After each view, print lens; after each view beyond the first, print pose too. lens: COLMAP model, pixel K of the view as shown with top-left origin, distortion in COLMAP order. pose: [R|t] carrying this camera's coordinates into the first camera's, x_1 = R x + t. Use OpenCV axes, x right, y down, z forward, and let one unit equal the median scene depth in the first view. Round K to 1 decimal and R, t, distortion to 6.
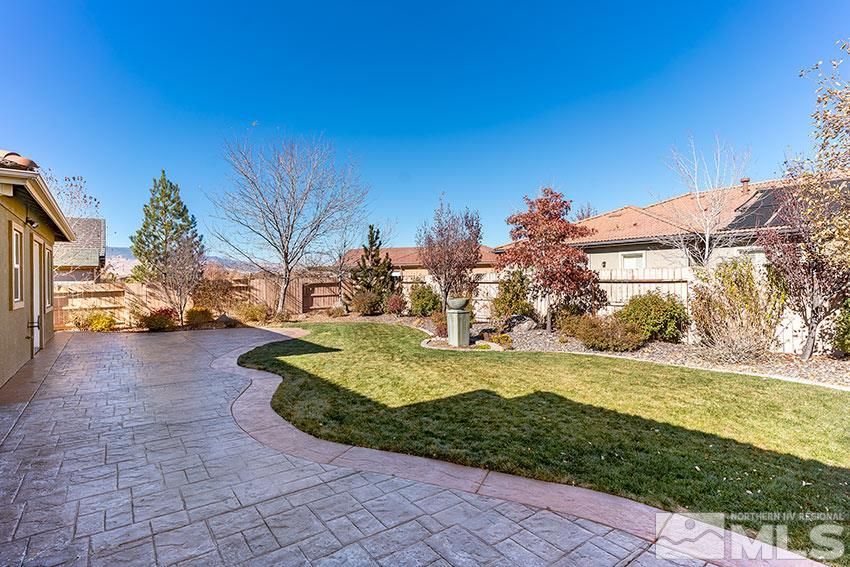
lens RADIAL K [[431.9, 0, 422.3], [0, 431.9, 277.2], [0, 0, 1]] dist [-0.007045, 0.003537]
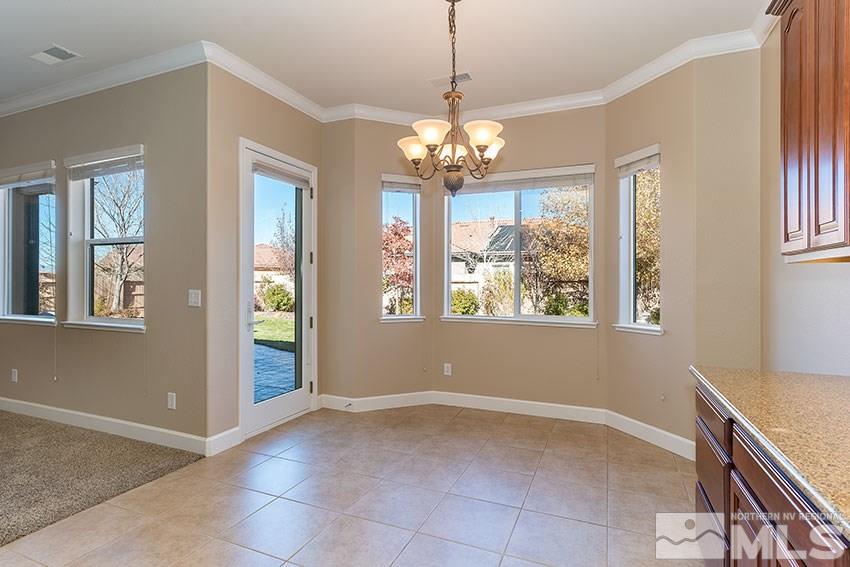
lens RADIAL K [[431.9, 0, 425.1], [0, 431.9, 281.0], [0, 0, 1]] dist [-0.007045, 0.003537]
pose [[0.859597, 0.021645, 0.510513, -0.247792], [-0.019838, 0.999763, -0.008986, 0.013472], [-0.510587, -0.002404, 0.859823, -0.200983]]
